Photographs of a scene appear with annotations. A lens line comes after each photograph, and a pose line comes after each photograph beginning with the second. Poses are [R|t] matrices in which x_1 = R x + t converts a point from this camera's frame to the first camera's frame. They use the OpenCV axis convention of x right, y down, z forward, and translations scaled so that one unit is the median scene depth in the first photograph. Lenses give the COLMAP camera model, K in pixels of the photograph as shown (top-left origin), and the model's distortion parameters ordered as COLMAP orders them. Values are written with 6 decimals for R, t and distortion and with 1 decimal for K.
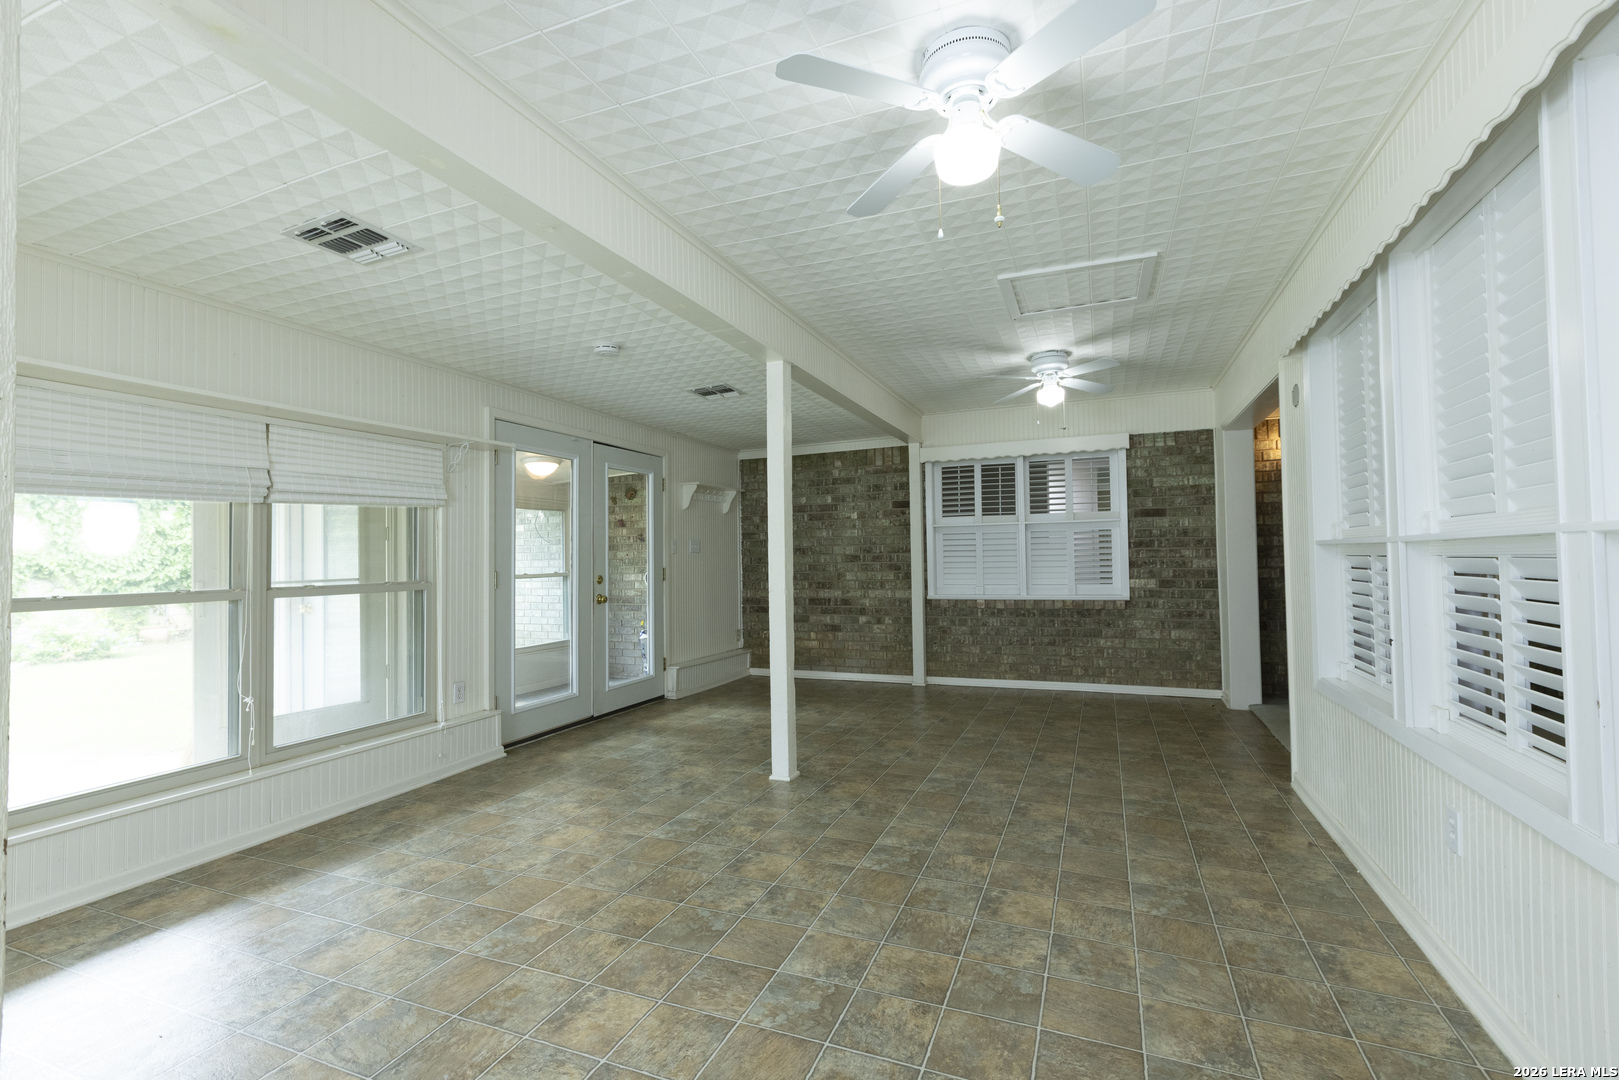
lens RADIAL K [[714.0, 0, 805.4], [0, 714.0, 540.0], [0, 0, 1]] dist [0.011519, -0.000202]
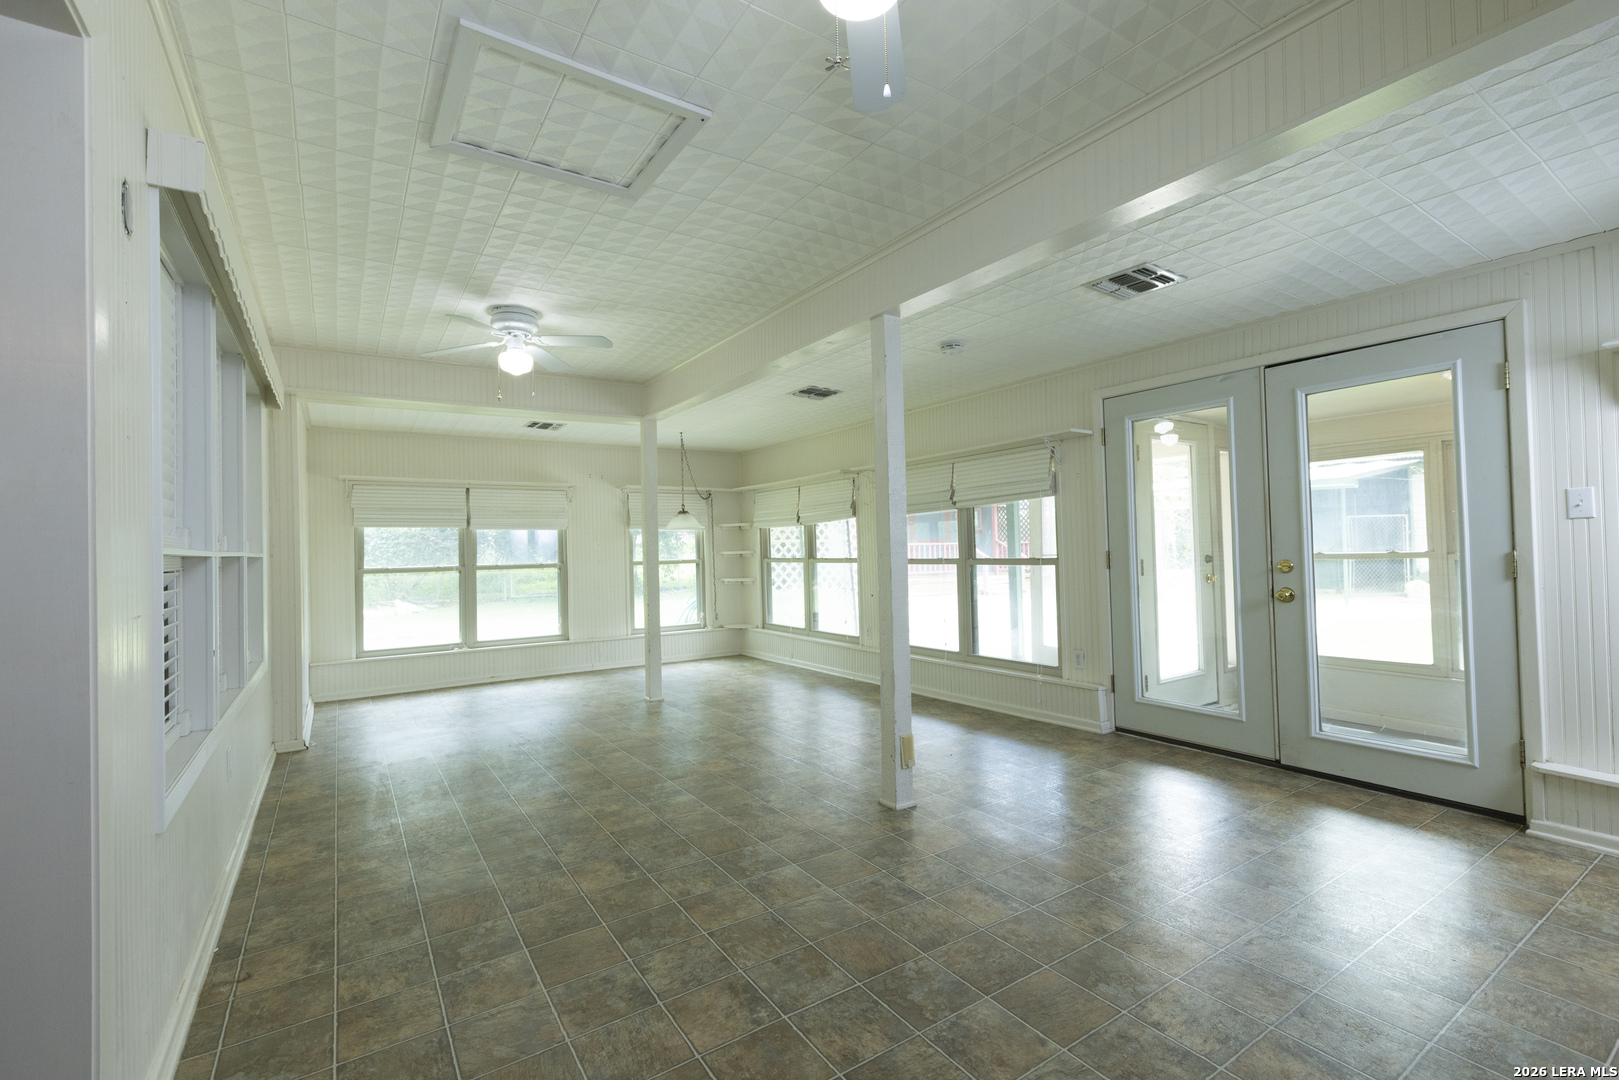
lens RADIAL K [[714.0, 0, 805.4], [0, 714.0, 540.0], [0, 0, 1]] dist [0.011519, -0.000202]
pose [[-0.567010, 0.008360, -0.823668, 1.020031], [0.042473, 0.998915, -0.019099, 0.034933], [0.822615, -0.045813, -0.566750, 1.791688]]
